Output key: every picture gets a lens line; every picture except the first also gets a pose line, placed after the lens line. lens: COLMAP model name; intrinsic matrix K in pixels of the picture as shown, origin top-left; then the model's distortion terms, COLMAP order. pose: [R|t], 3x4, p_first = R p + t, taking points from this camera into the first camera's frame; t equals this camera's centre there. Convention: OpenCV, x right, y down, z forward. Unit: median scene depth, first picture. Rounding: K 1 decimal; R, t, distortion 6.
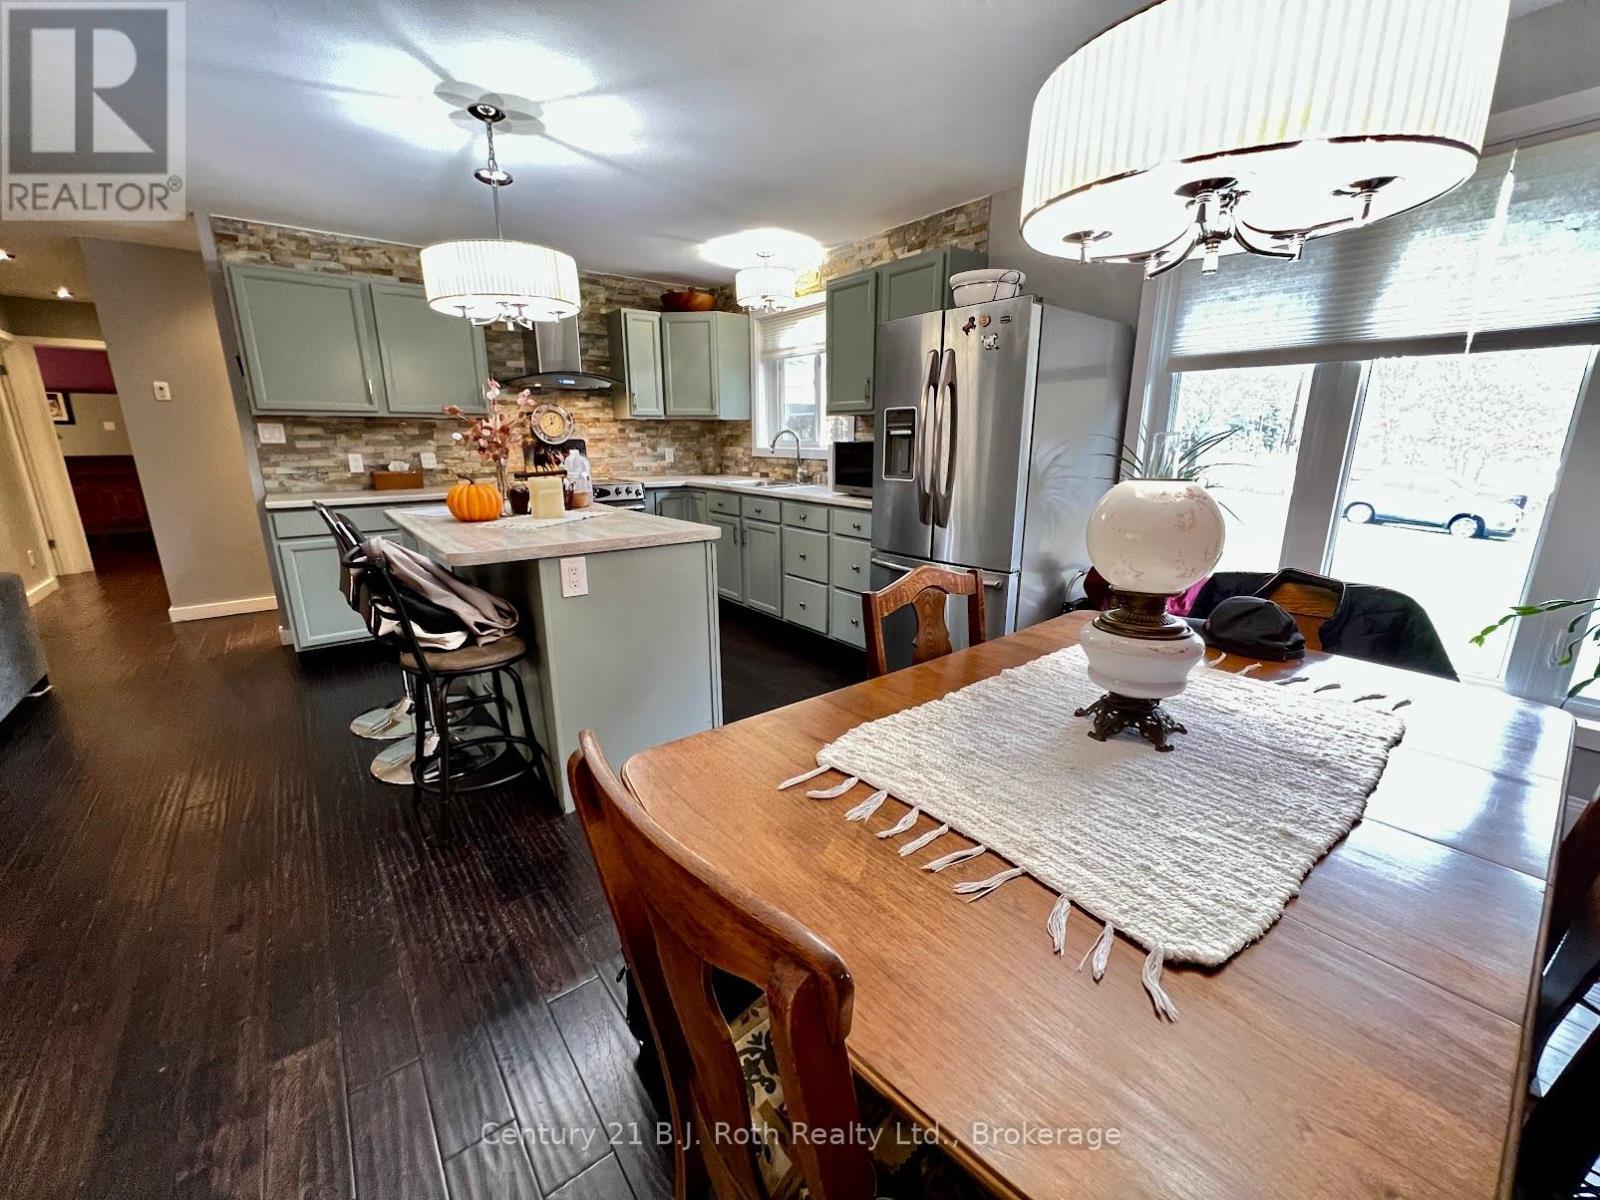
lens RADIAL K [[639.3, 0, 796.2], [0, 639.3, 602.7], [0, 0, 1]] dist [0.000937, 0.000825]
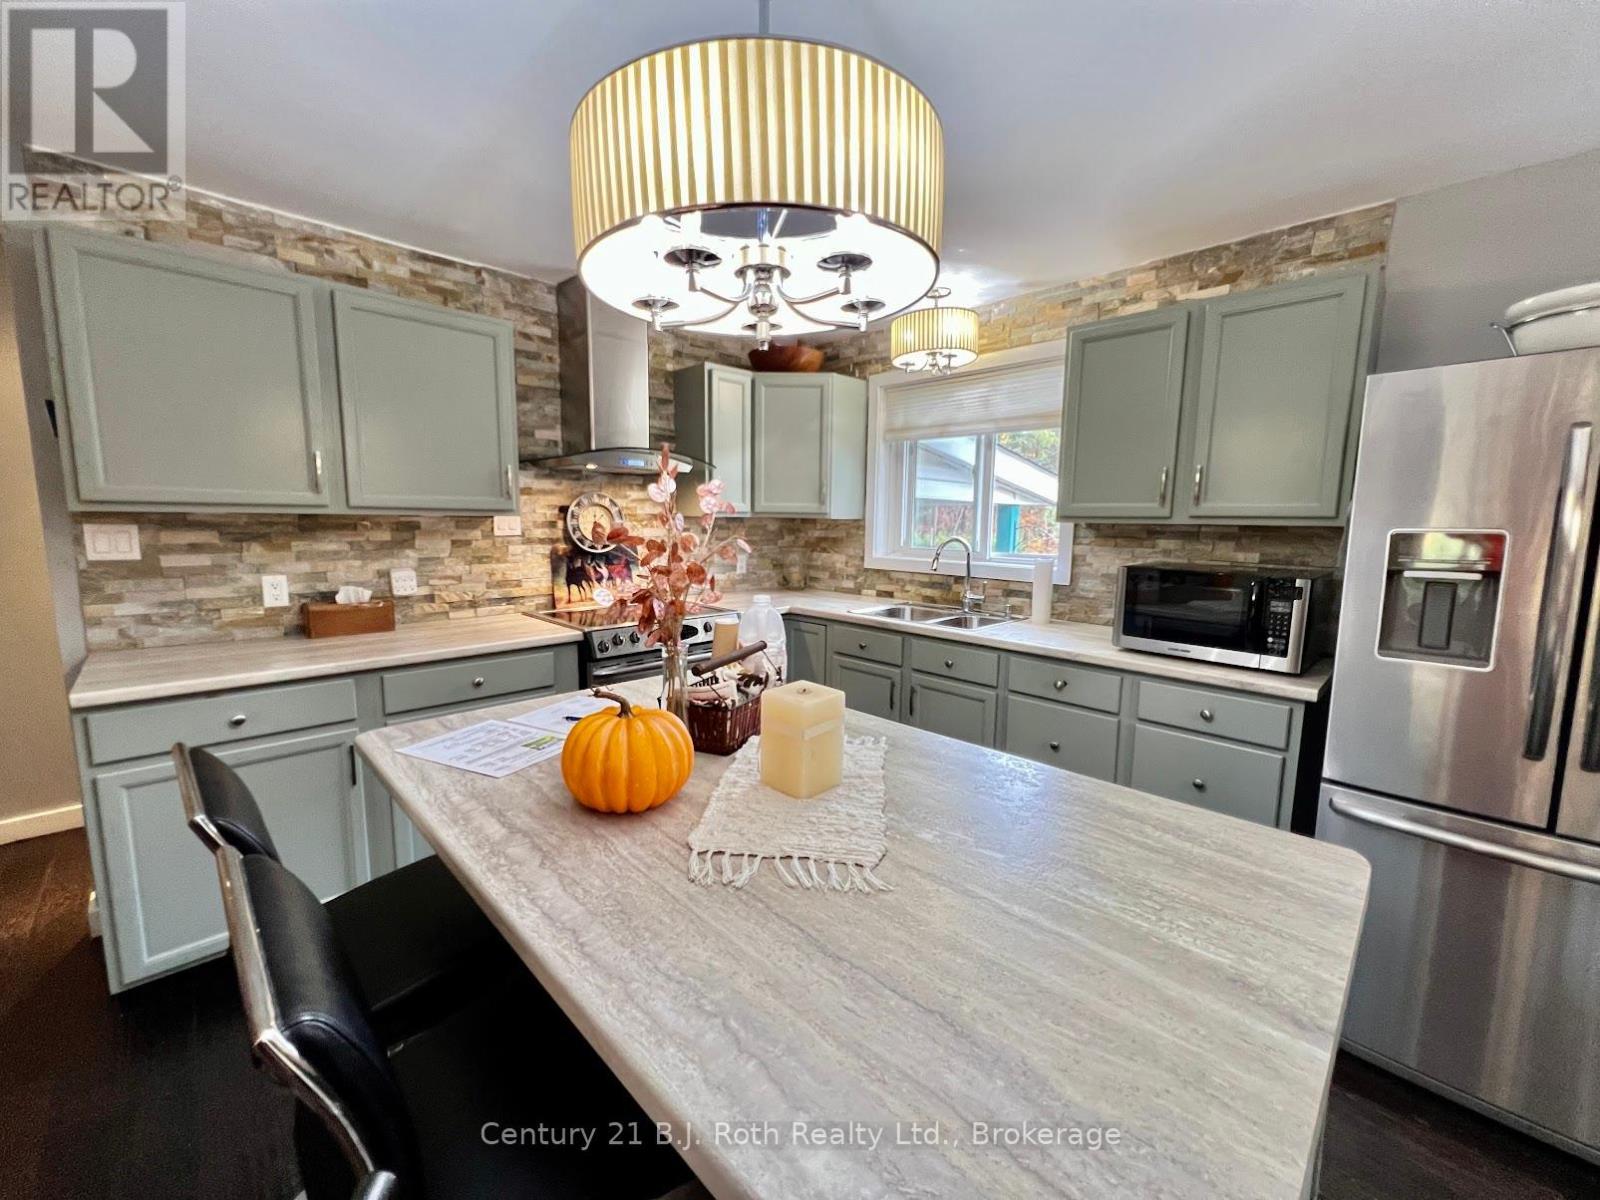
lens RADIAL K [[639.3, 0, 800.2], [0, 639.3, 603.7], [0, 0, 1]] dist [0.000937, 0.000825]
pose [[0.993249, -0.000345, 0.116001, -0.289358], [0.014506, 0.992515, -0.121255, -0.131166], [-0.115091, 0.122119, 0.985820, 0.384258]]
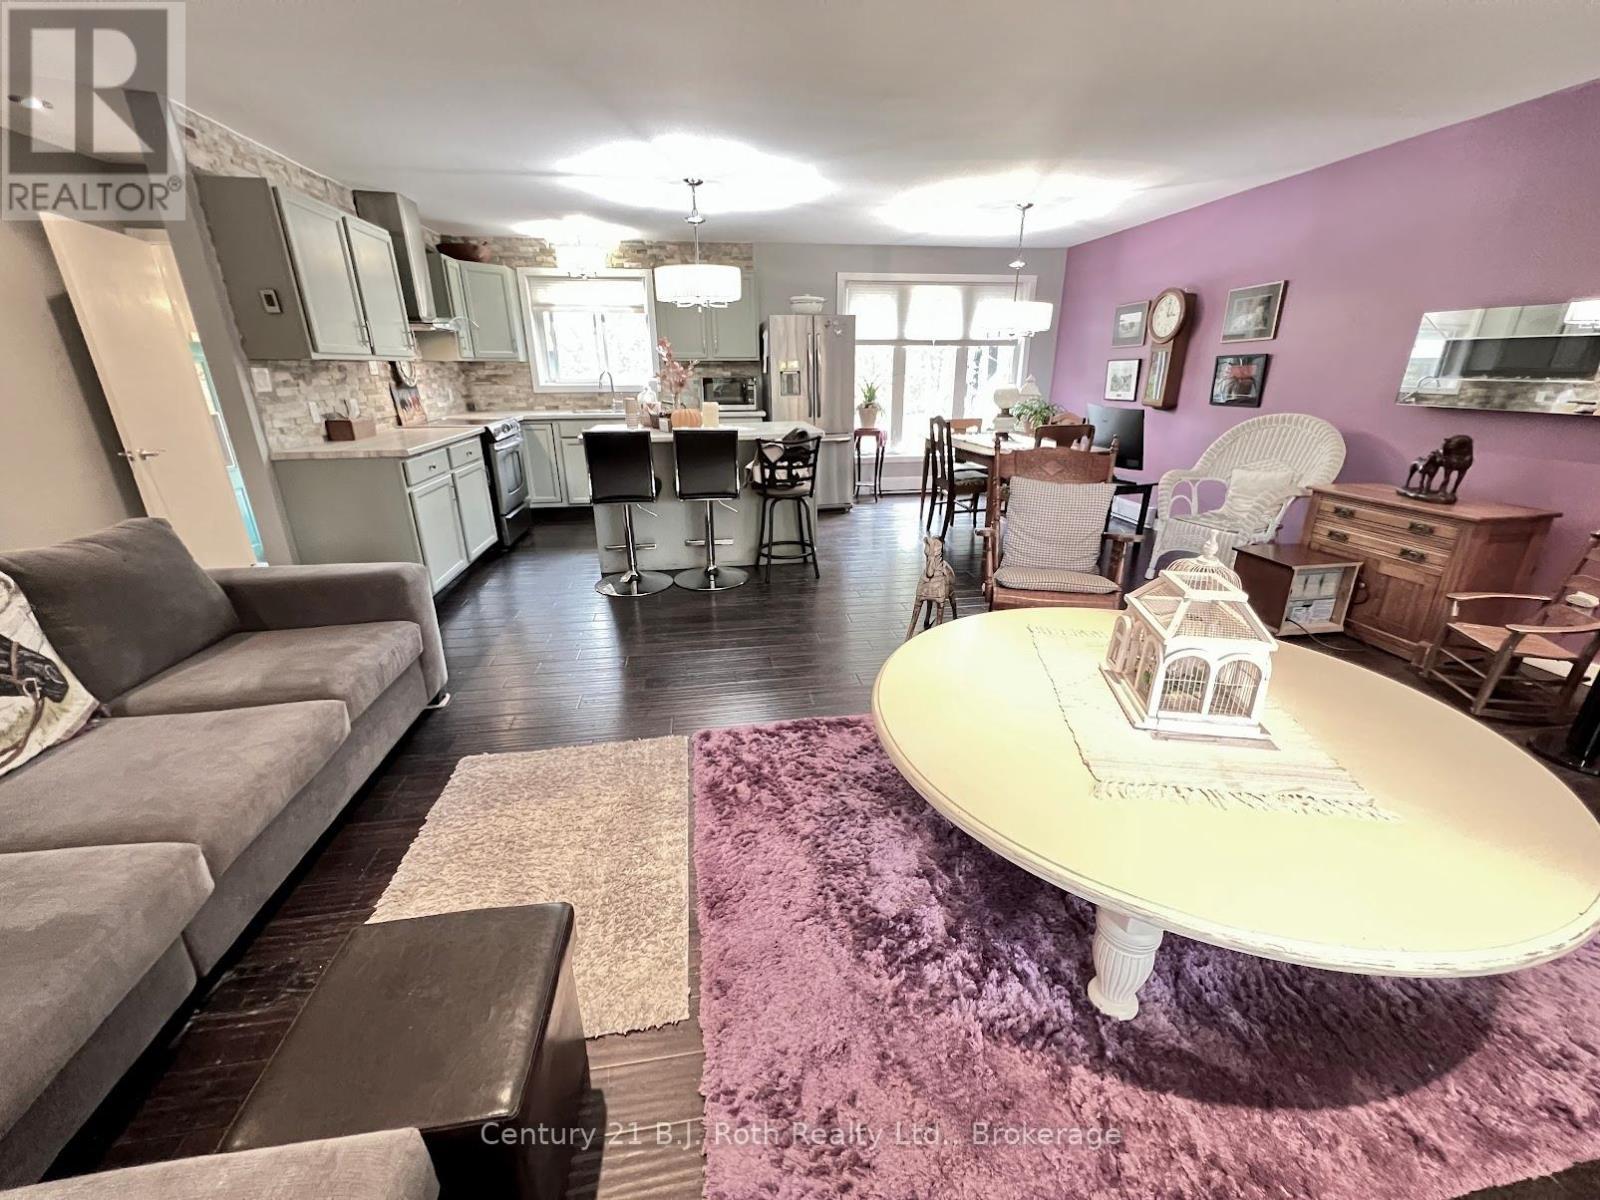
lens RADIAL K [[639.3, 0, 796.1], [0, 639.3, 598.4], [0, 0, 1]] dist [0.000937, 0.000825]
pose [[0.496520, -0.297713, 0.815374, -1.173591], [0.224989, 0.951381, 0.210366, -0.006364], [-0.838360, 0.078999, 0.539361, -0.030368]]
